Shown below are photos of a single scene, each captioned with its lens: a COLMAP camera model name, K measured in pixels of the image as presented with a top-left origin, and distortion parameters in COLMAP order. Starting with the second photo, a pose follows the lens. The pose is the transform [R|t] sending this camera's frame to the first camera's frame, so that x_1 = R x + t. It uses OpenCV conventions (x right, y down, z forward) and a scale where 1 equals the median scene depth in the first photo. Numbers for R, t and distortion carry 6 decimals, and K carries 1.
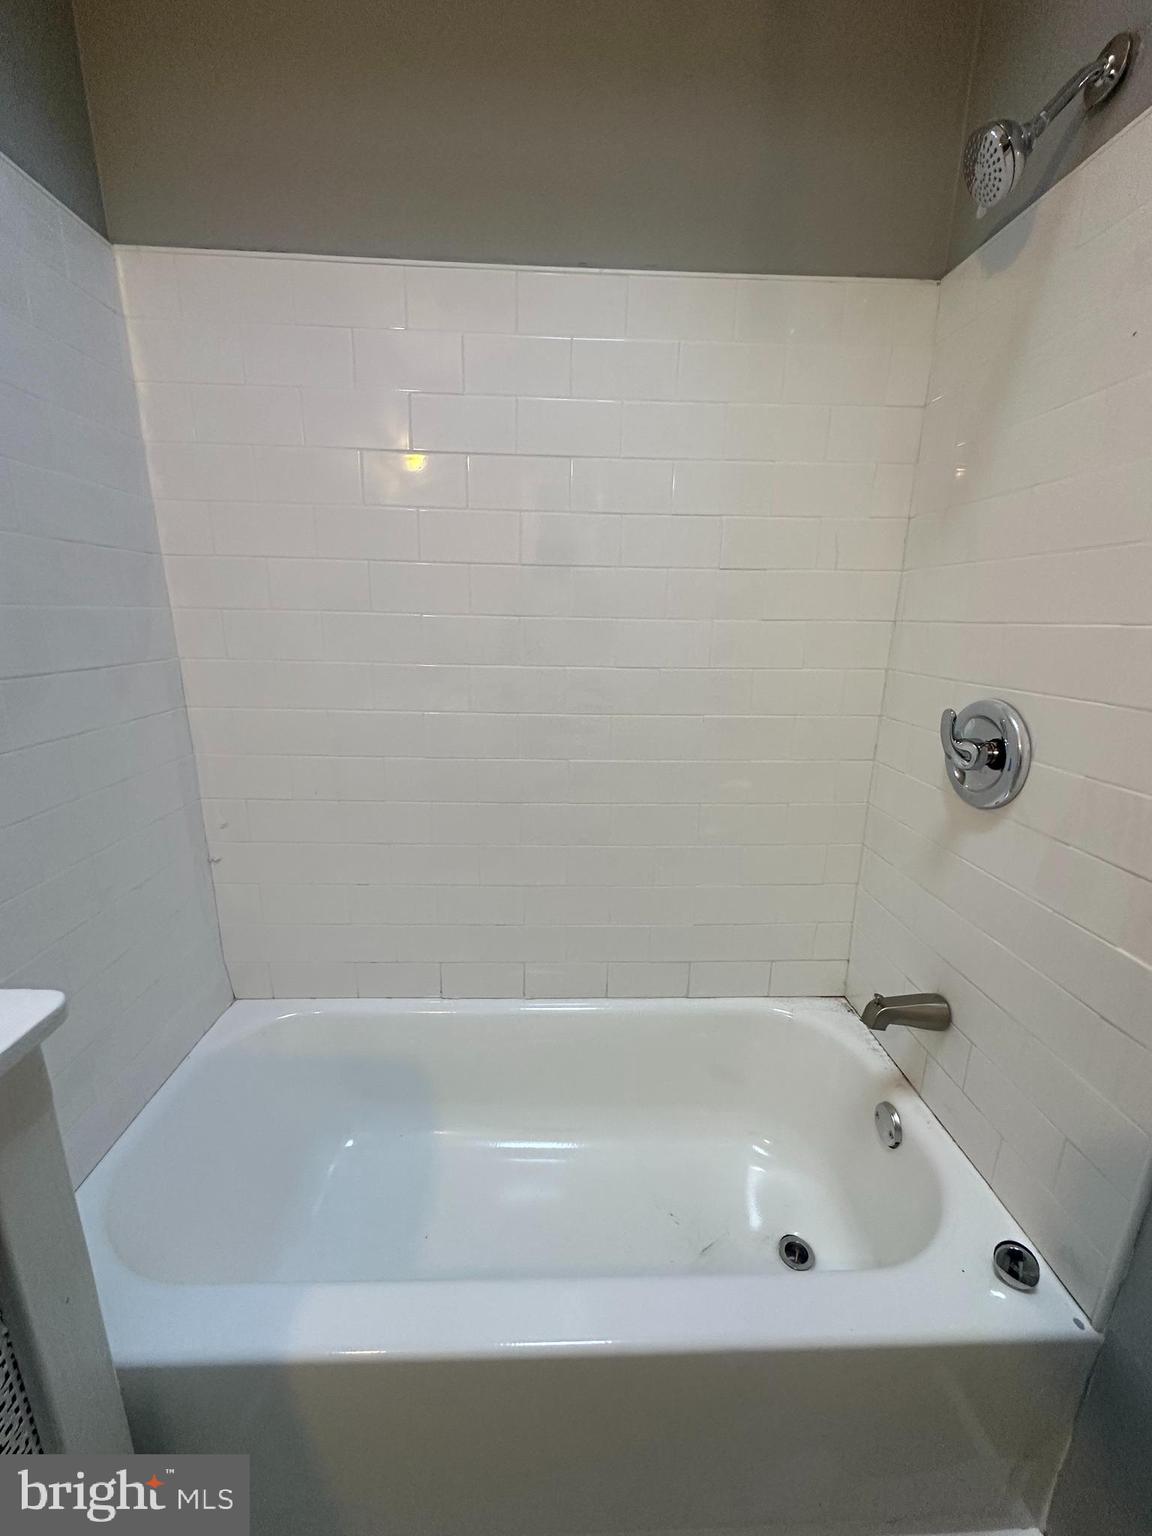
lens RADIAL K [[611.4, 0, 576.0], [0, 611.4, 768.0], [0, 0, 1]] dist [-0.004494, 0.000978]
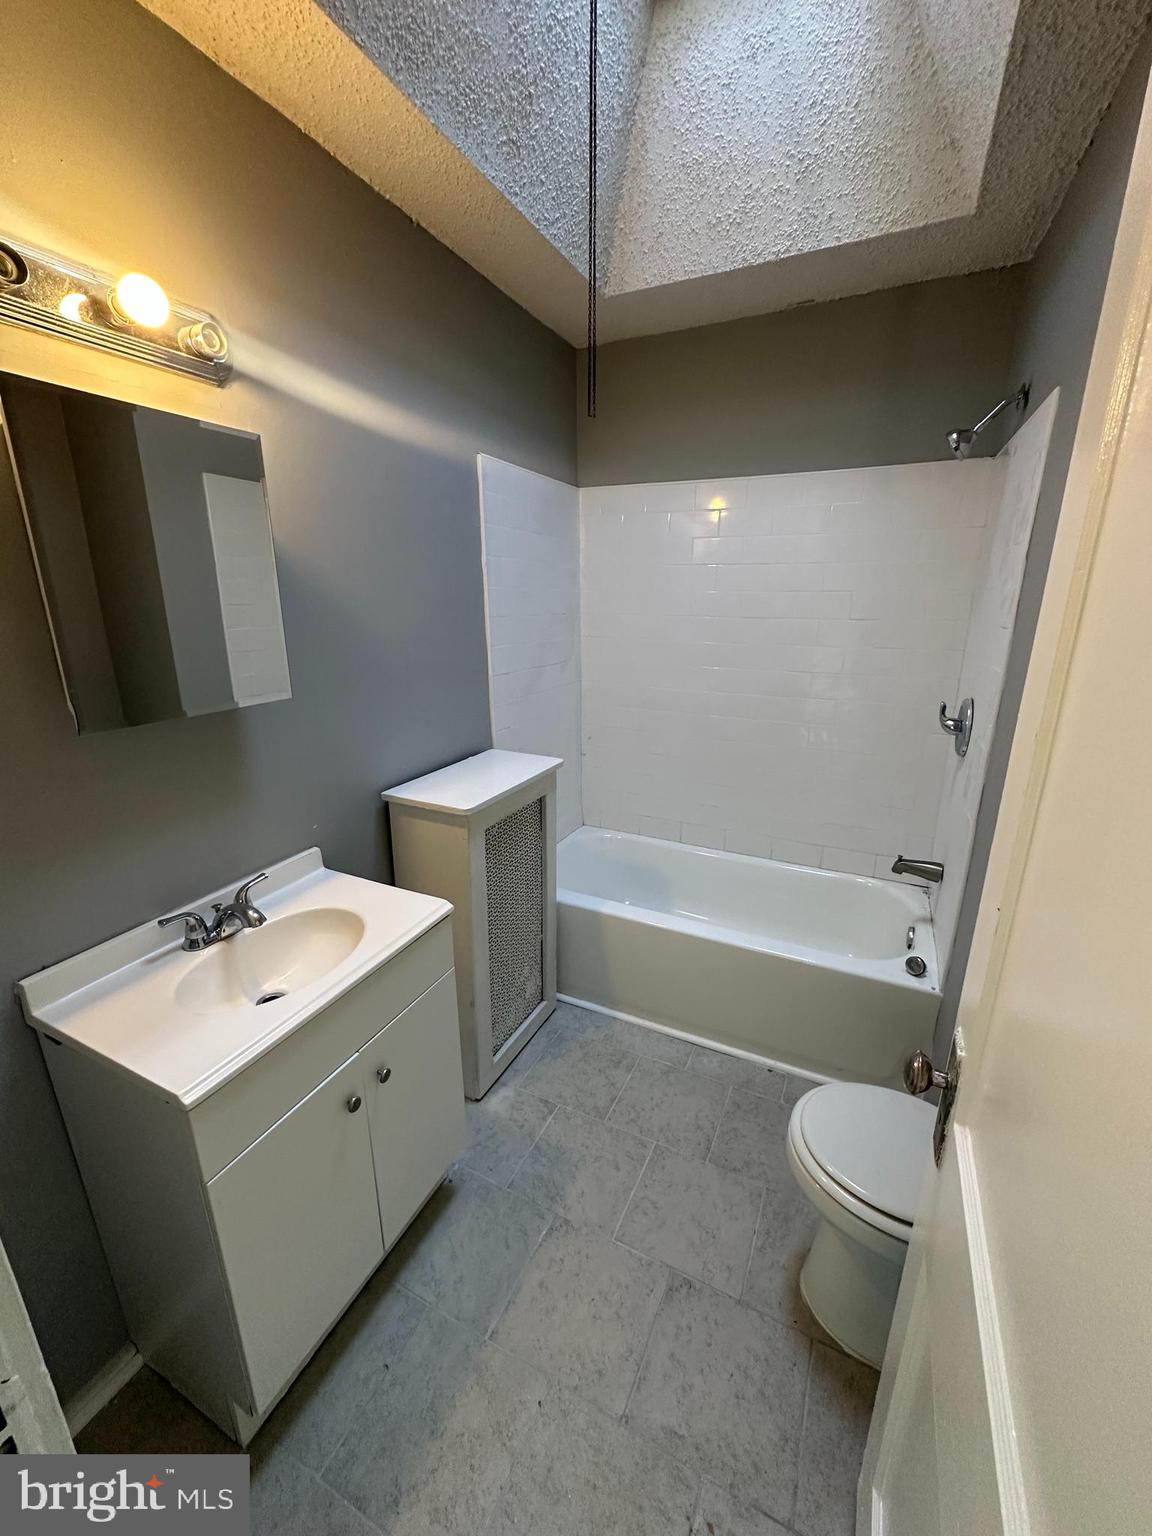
lens RADIAL K [[611.4, 0, 576.0], [0, 611.4, 768.0], [0, 0, 1]] dist [-0.004494, 0.000978]
pose [[0.878068, 0.116354, -0.464175, 0.460383], [-0.105196, 0.993195, 0.049967, 0.118859], [0.466830, 0.004955, 0.884333, -1.091795]]
